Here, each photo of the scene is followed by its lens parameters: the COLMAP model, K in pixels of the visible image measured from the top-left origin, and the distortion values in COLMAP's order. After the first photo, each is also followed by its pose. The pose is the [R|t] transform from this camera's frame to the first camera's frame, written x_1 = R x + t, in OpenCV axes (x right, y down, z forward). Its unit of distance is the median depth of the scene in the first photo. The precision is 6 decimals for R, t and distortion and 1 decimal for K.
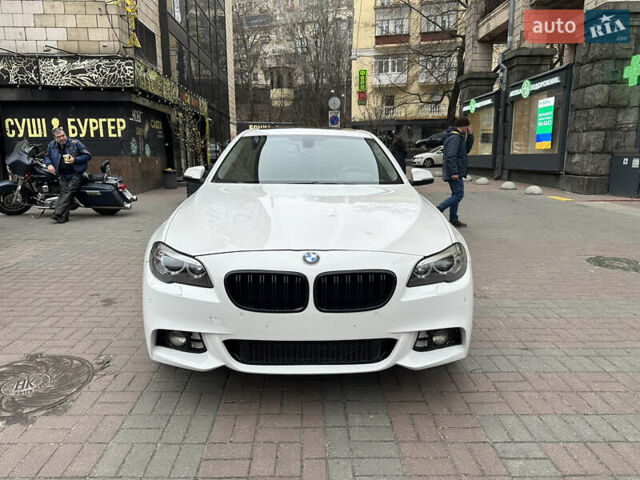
lens RADIAL K [[447.5, 0, 320.0], [0, 447.5, 240.0], [0, 0, 1]] dist [-0.004459, -0.010932]
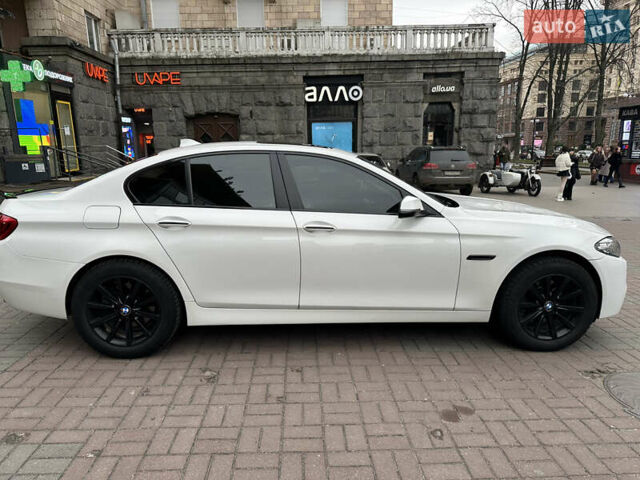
lens RADIAL K [[447.7, 0, 316.4], [0, 447.7, 241.9], [0, 0, 1]] dist [-0.008751, -0.005410]
pose [[-0.009703, -0.199985, 0.979751, -0.379115], [0.191465, 0.961297, 0.198114, -0.097486], [-0.981452, 0.189510, 0.028963, 0.403425]]
